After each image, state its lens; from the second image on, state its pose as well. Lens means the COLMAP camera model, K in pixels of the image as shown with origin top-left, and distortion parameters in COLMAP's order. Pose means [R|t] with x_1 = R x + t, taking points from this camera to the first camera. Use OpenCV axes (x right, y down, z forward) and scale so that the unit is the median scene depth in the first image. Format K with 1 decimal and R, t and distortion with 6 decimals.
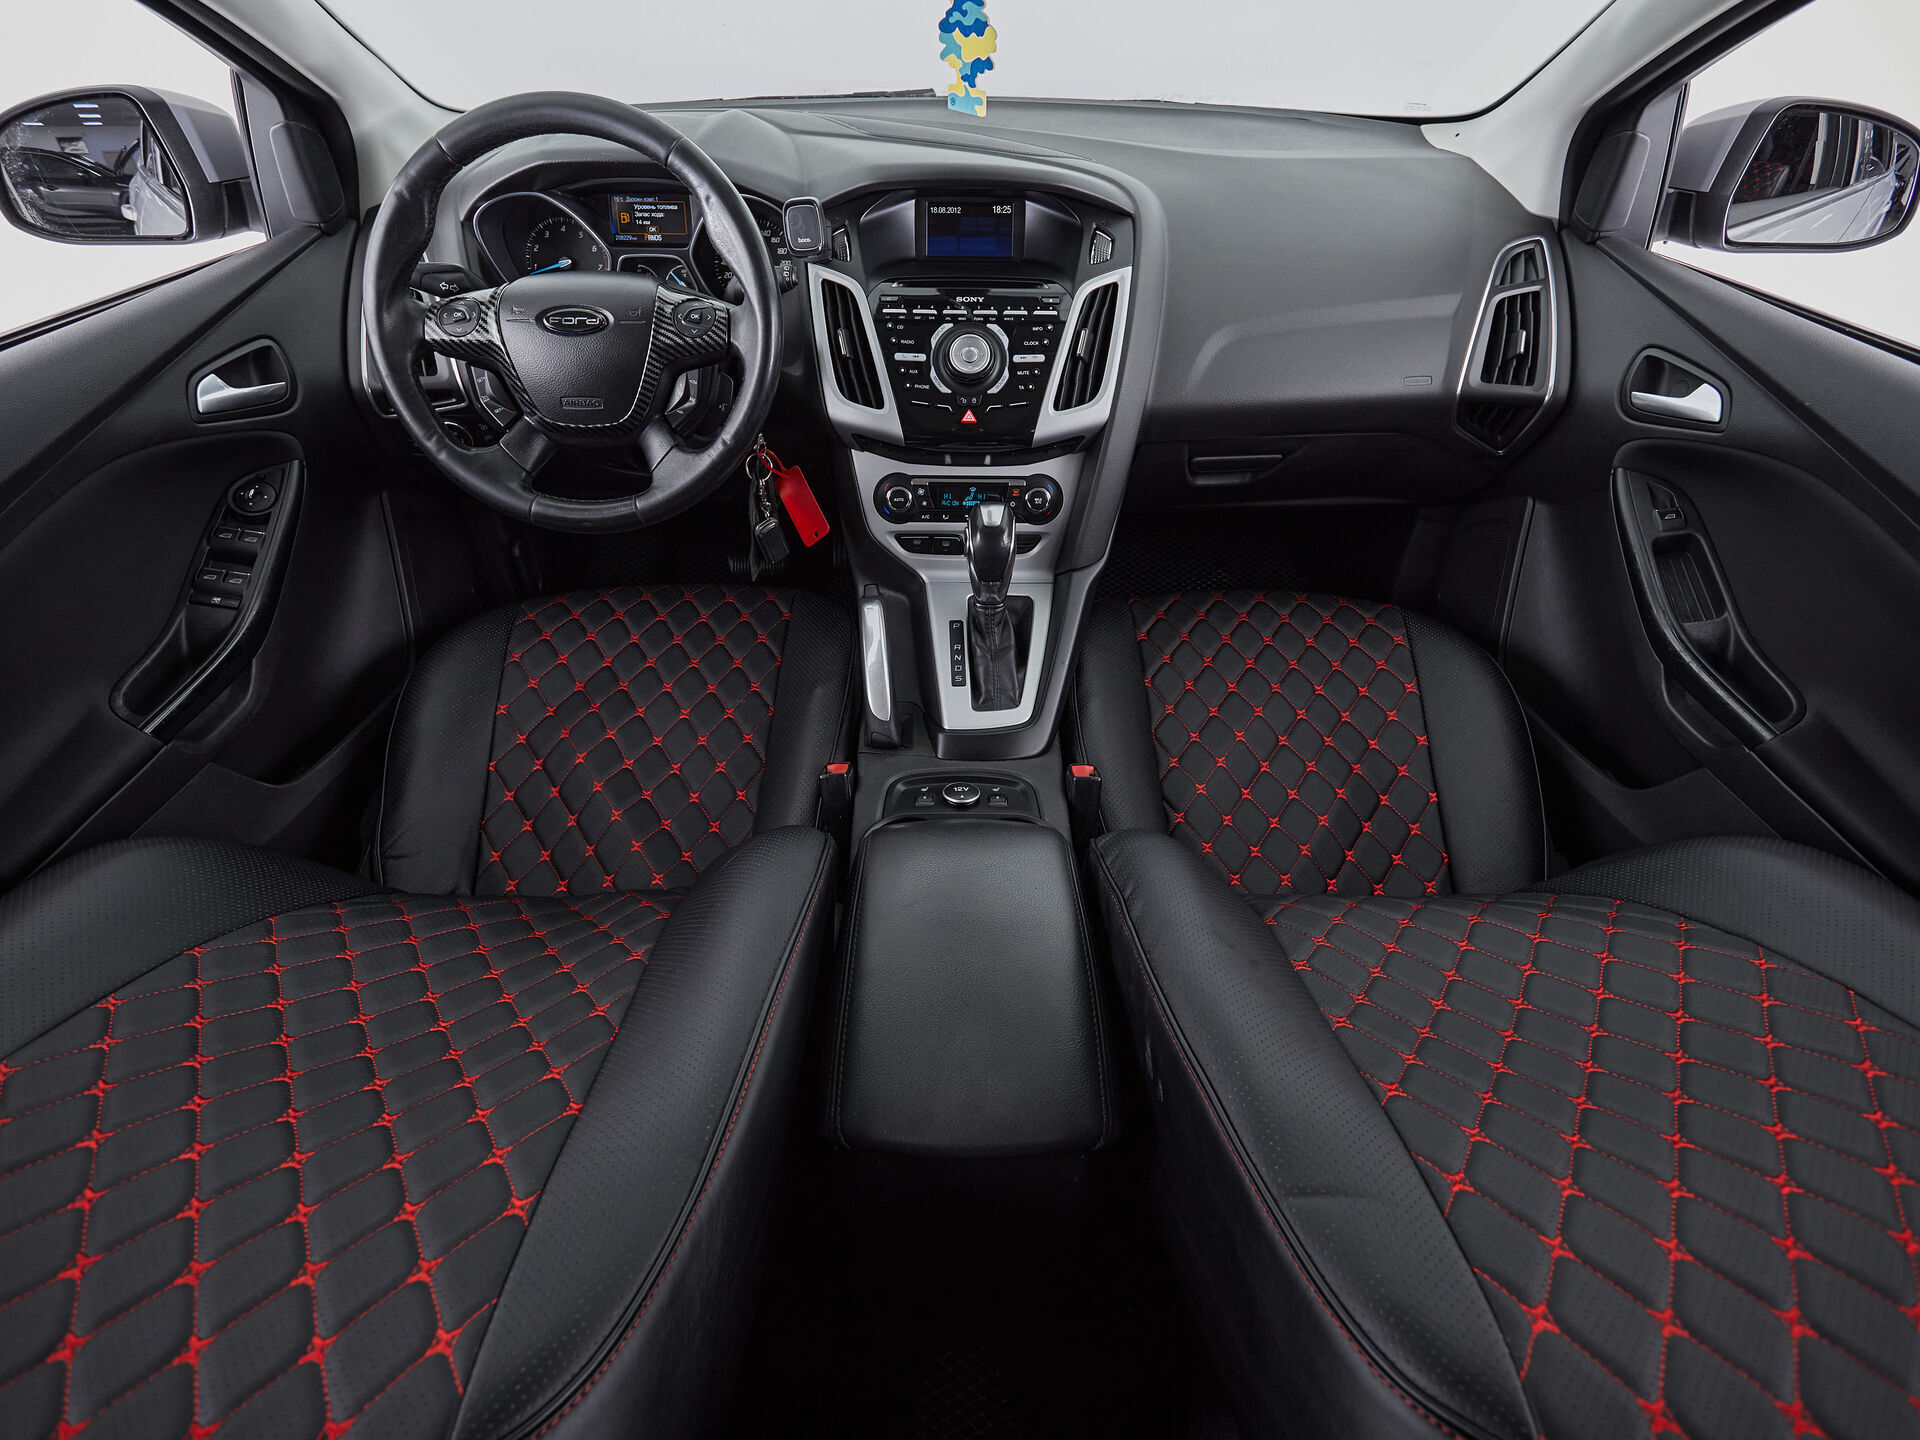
lens RADIAL K [[1016.4, 0, 960.0], [0, 1016.4, 720.0], [0, 0, 1]] dist [-0.001325, -0.000417]
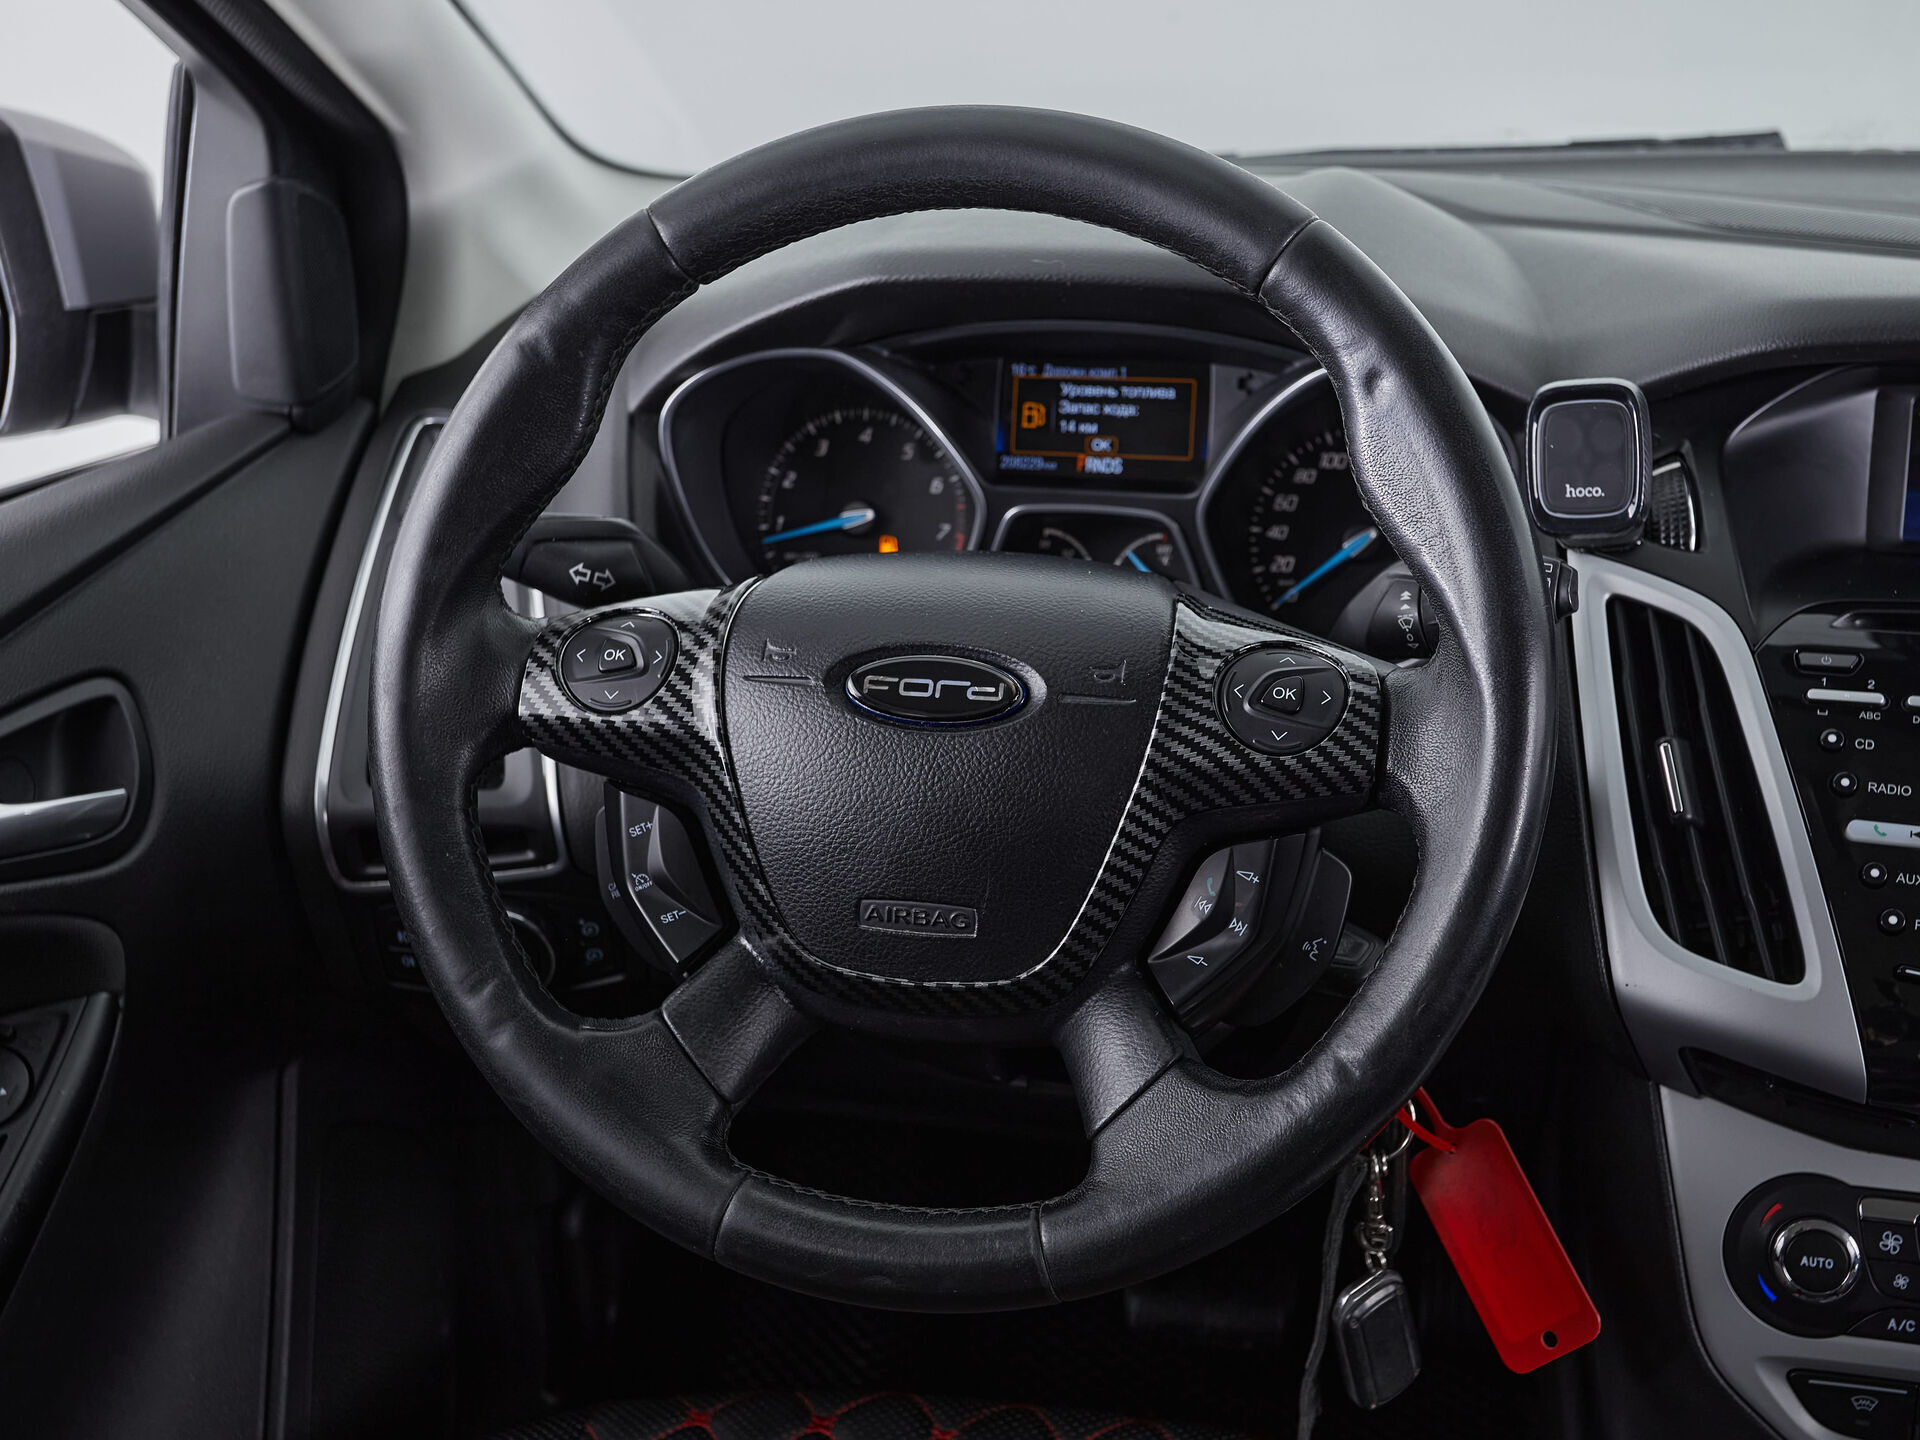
lens RADIAL K [[2437.2, 0, 951.7], [0, 2437.2, 711.9], [0, 0, 1]] dist [0.020362, 0.081397]
pose [[0.973759, 0.054056, -0.221069, -0.167341], [-0.123699, 0.941078, -0.314754, -0.111355], [0.191028, 0.333840, 0.923070, 0.213286]]
